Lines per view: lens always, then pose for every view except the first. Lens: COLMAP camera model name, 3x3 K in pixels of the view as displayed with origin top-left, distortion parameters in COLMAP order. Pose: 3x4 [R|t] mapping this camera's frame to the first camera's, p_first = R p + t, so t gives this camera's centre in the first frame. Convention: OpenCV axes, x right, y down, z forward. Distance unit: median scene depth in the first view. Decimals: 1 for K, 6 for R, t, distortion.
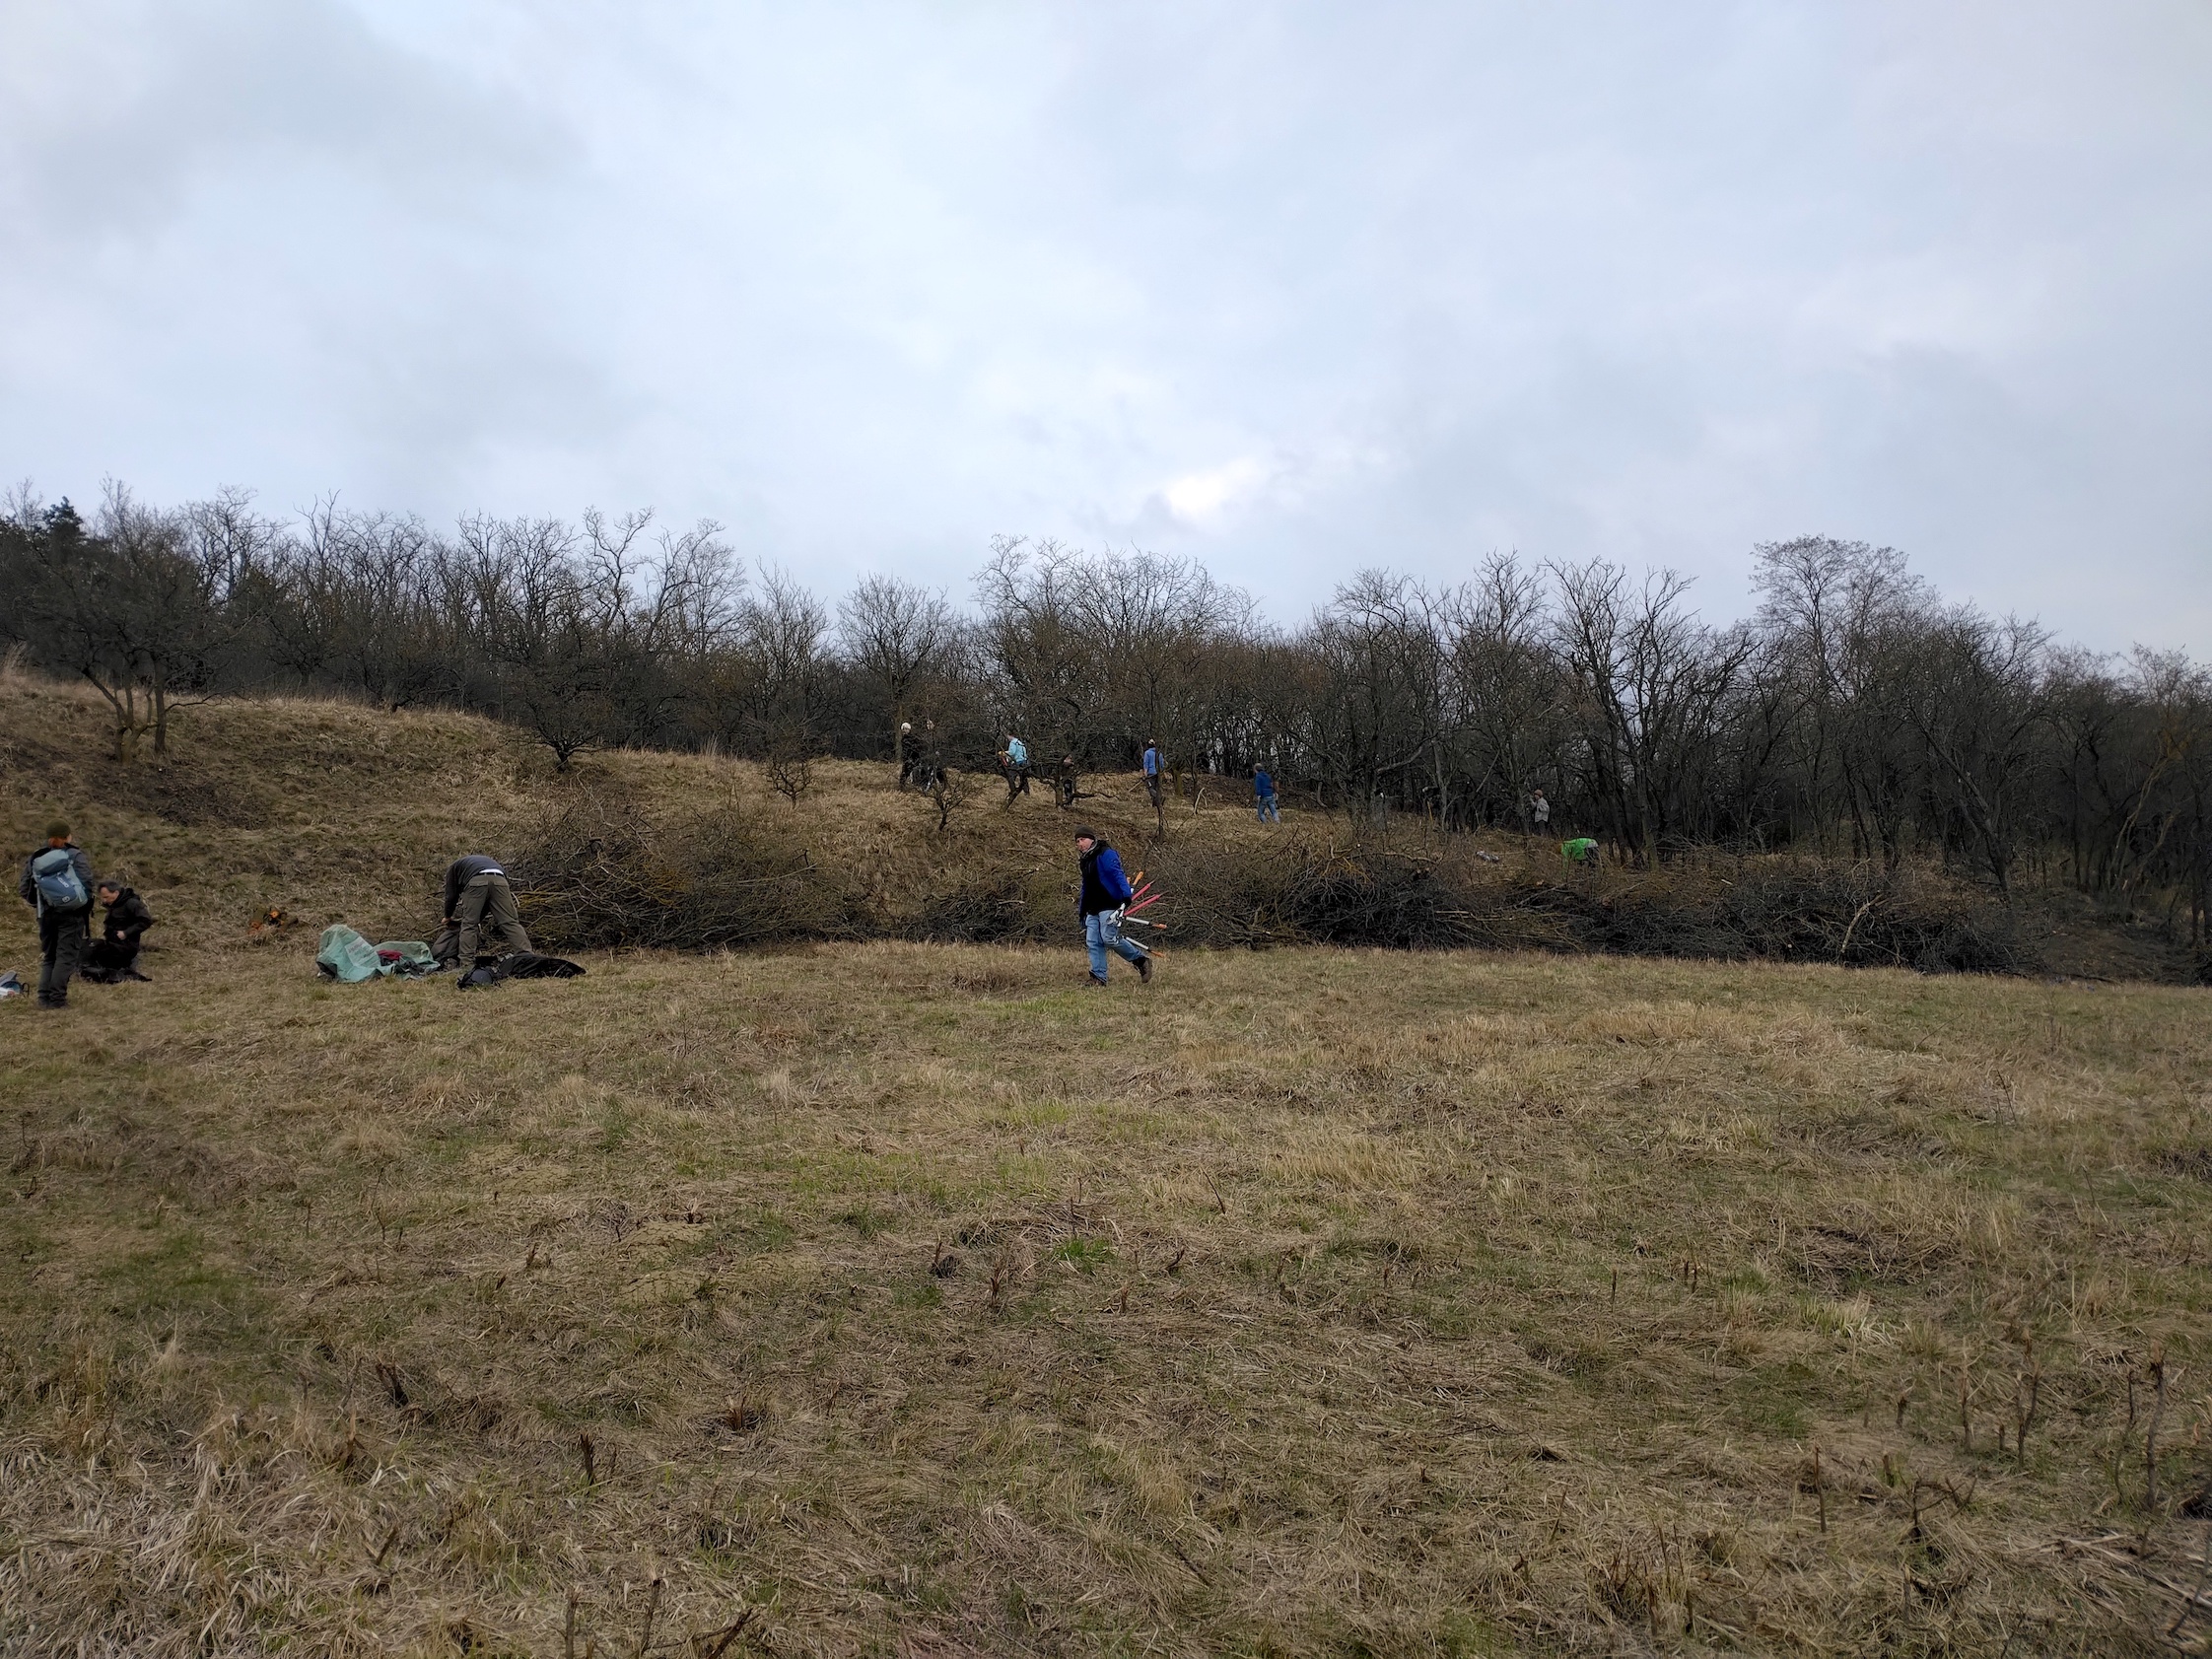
lens RADIAL K [[1740.9, 0, 1107.2], [0, 1740.9, 831.7], [0, 0, 1]] dist [0.018219, -0.001523]
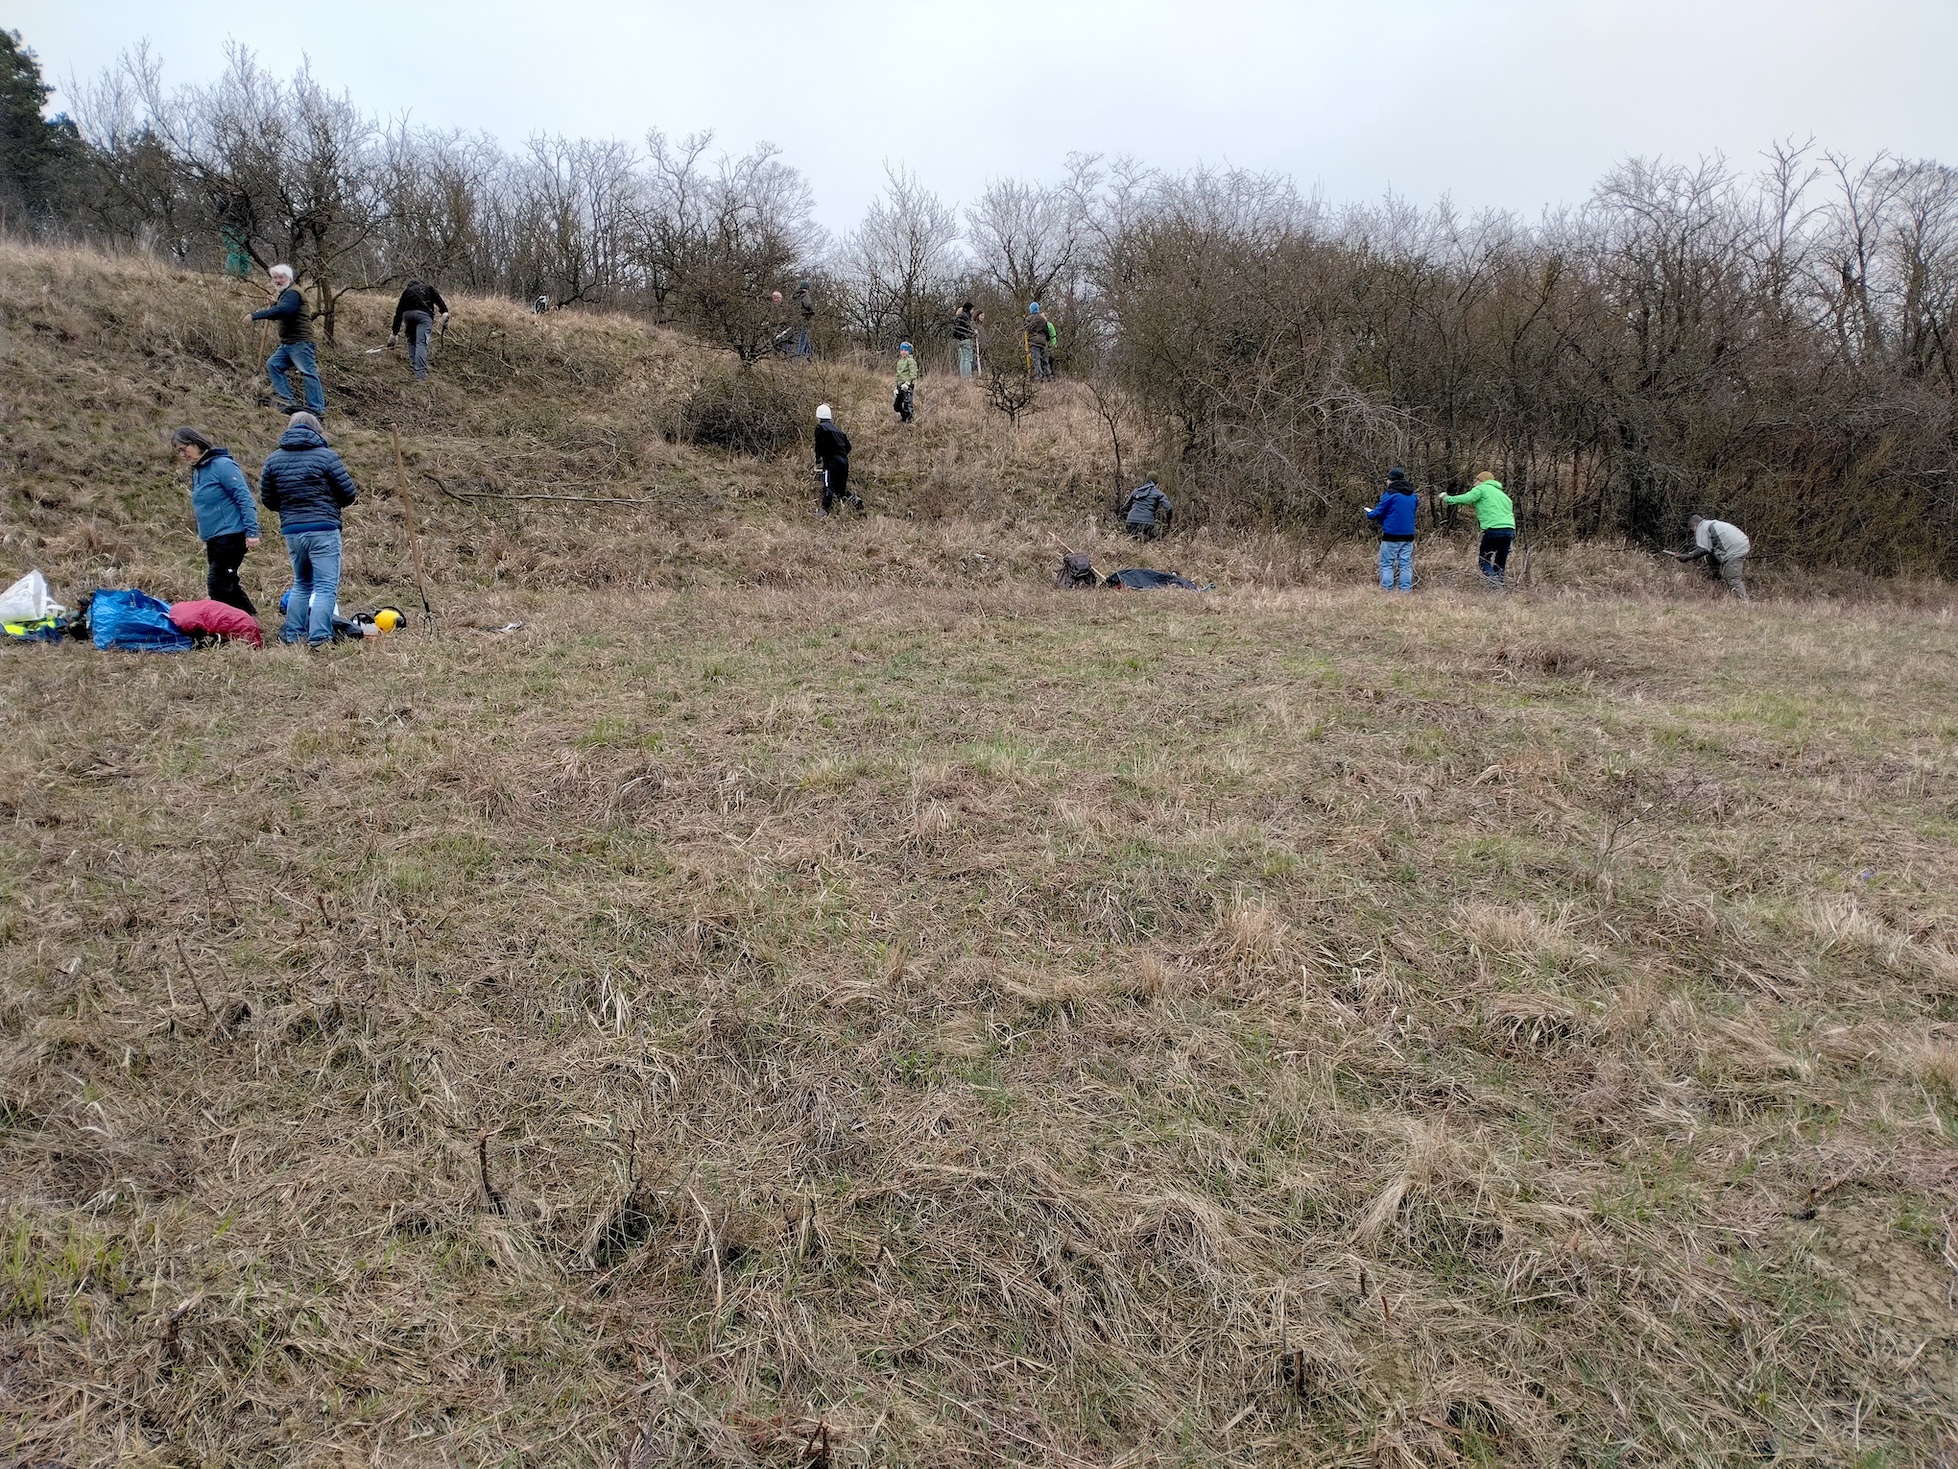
lens RADIAL K [[1541.0, 0, 977.8], [0, 1541.0, 734.7], [0, 0, 1]] dist [0.018219, -0.001523]
pose [[0.998438, 0.020264, -0.052064, -0.074422], [-0.010926, 0.984731, 0.173737, 0.003110], [0.054790, -0.172897, 0.983415, 0.095045]]
